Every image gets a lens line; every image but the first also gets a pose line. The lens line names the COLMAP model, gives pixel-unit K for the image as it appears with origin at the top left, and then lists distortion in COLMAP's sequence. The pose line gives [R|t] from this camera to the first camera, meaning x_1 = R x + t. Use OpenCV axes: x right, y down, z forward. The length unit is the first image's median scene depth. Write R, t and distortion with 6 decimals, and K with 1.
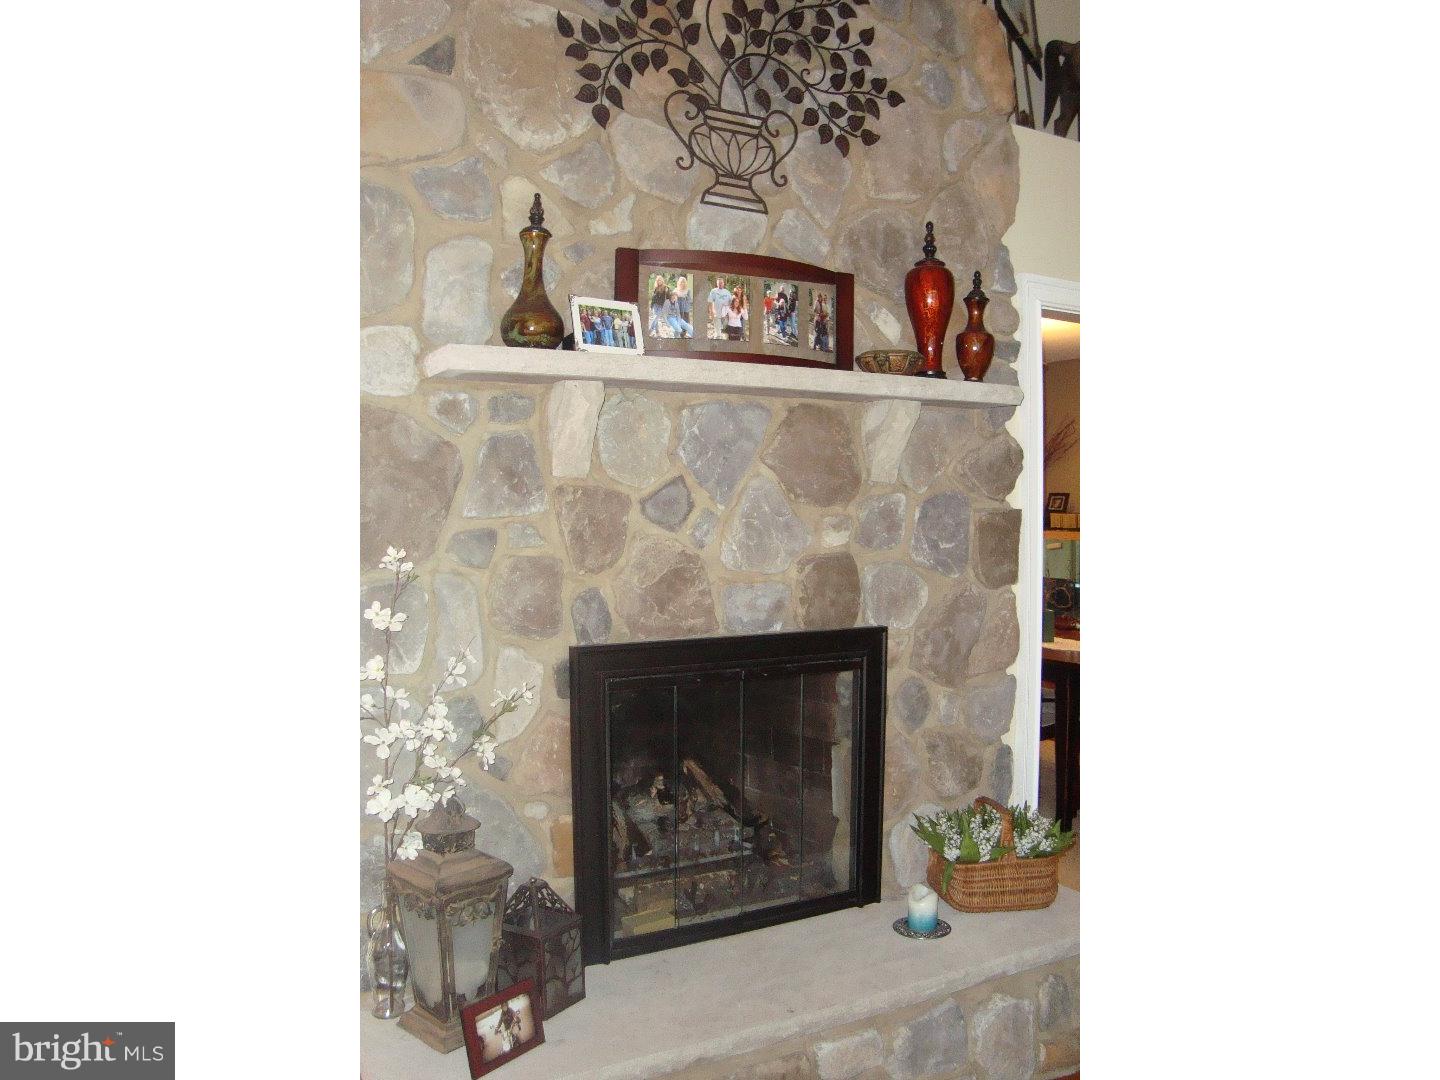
lens RADIAL K [[1079.6, 0, 720.0], [0, 1079.6, 540.0], [0, 0, 1]] dist [-0.145658, 0.116145]
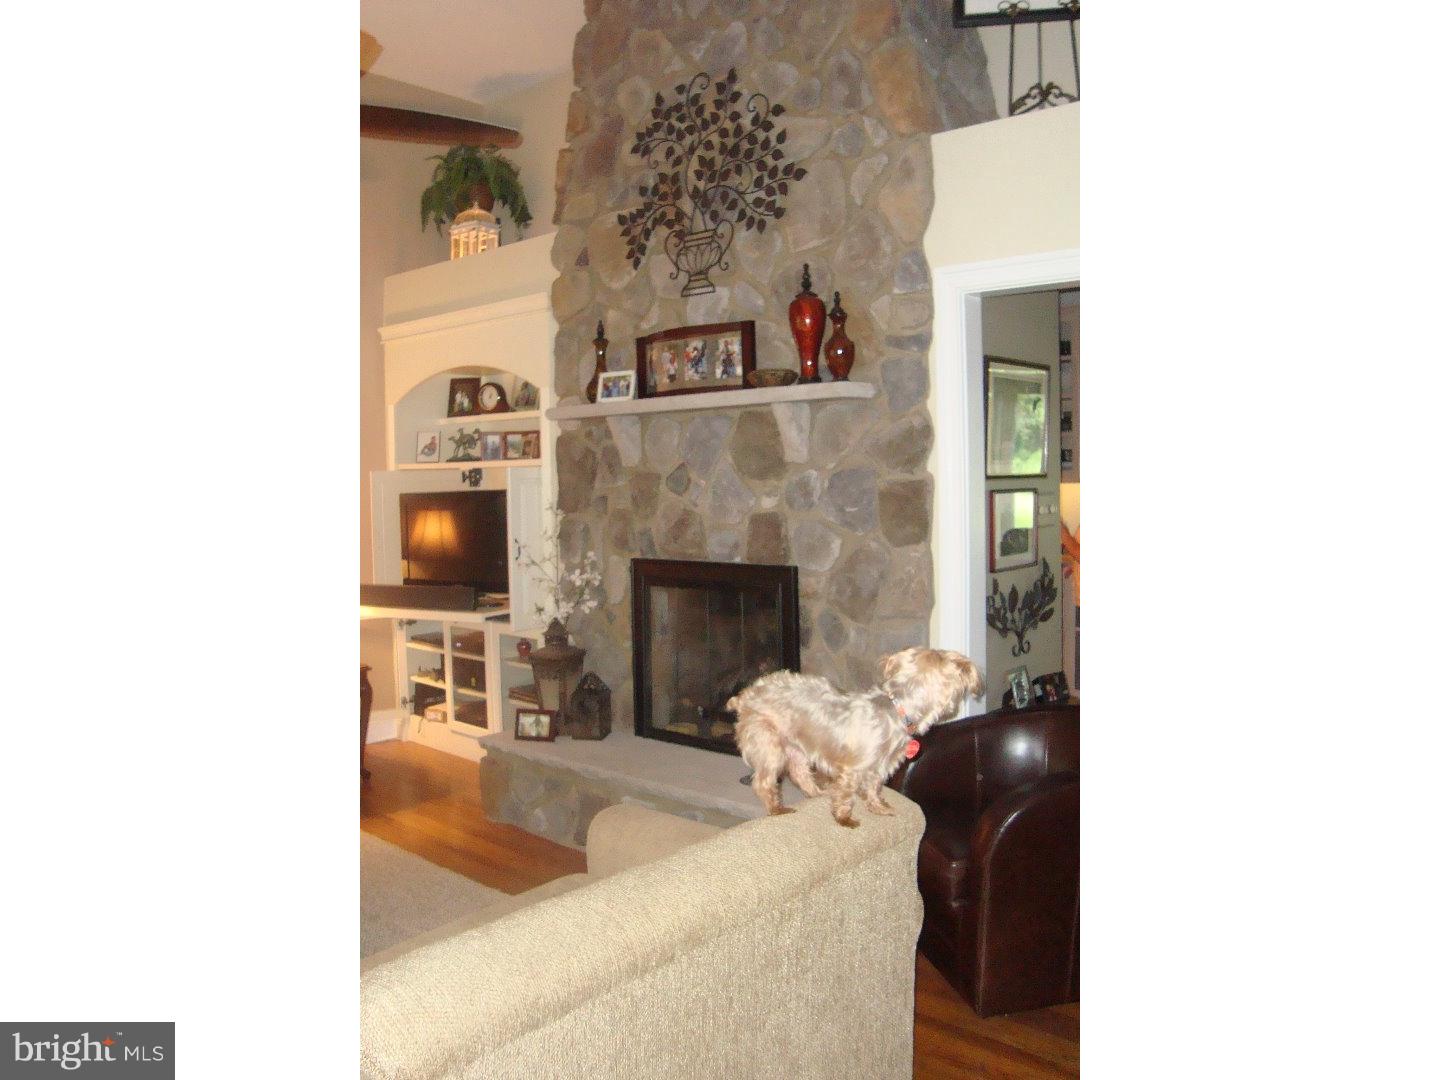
lens RADIAL K [[1079.6, 0, 720.0], [0, 1079.6, 540.0], [0, 0, 1]] dist [-0.145658, 0.116145]
pose [[0.331531, 0.054277, -0.941882, 1.518477], [-0.001942, 0.998381, 0.056850, -0.034433], [0.943442, -0.017019, 0.331099, 0.480499]]
